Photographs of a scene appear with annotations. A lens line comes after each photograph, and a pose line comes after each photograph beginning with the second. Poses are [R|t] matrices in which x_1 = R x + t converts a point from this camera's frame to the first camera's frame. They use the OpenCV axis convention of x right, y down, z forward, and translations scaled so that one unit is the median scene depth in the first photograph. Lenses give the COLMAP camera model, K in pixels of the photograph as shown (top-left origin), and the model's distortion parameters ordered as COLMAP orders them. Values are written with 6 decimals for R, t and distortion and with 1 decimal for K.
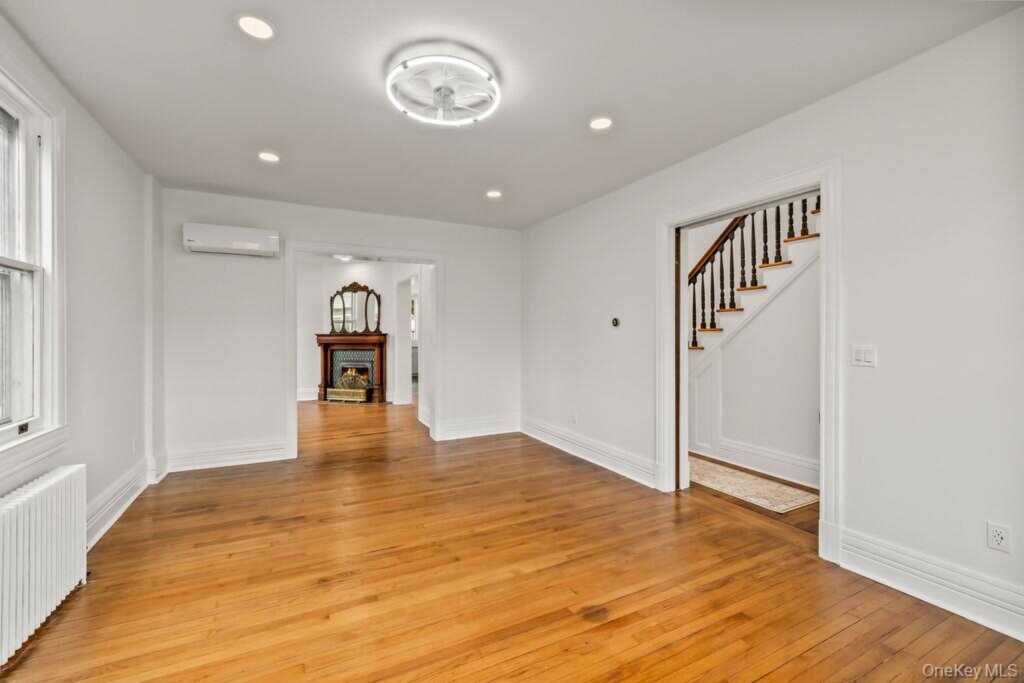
lens RADIAL K [[429.0, 0, 511.6], [0, 429.0, 337.7], [0, 0, 1]] dist [-0.000842, 0.000001]
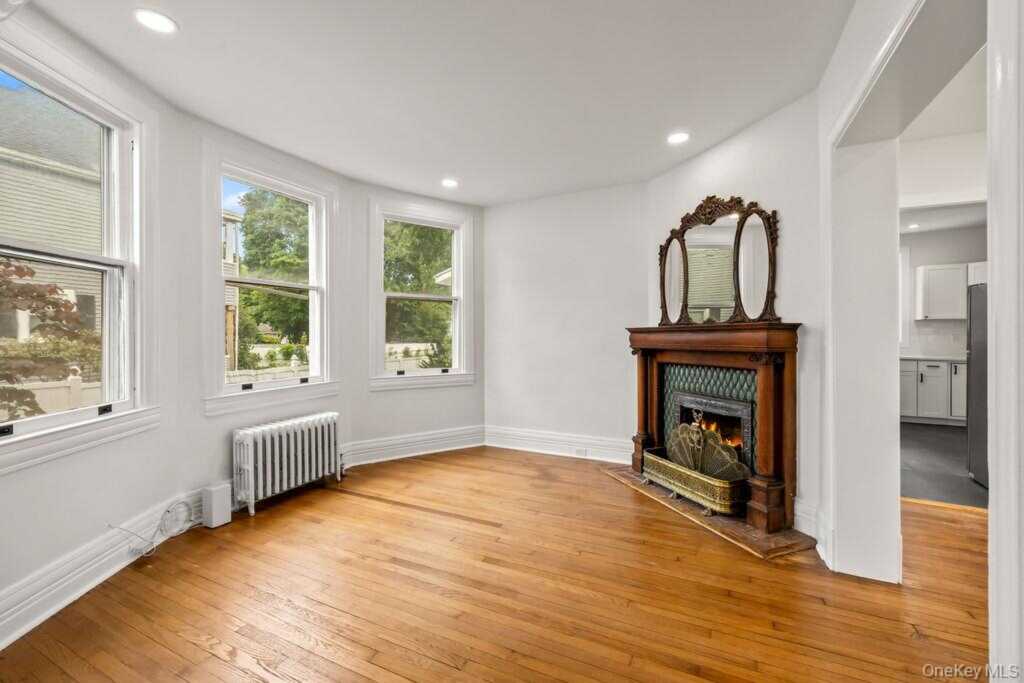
lens RADIAL K [[429.0, 0, 511.6], [0, 429.0, 337.7], [0, 0, 1]] dist [-0.000842, 0.000001]
pose [[0.610379, 0.003702, -0.792101, -0.162984], [-0.004135, 0.999990, 0.001488, 0.001637], [0.792099, 0.002367, 0.610388, 0.618953]]
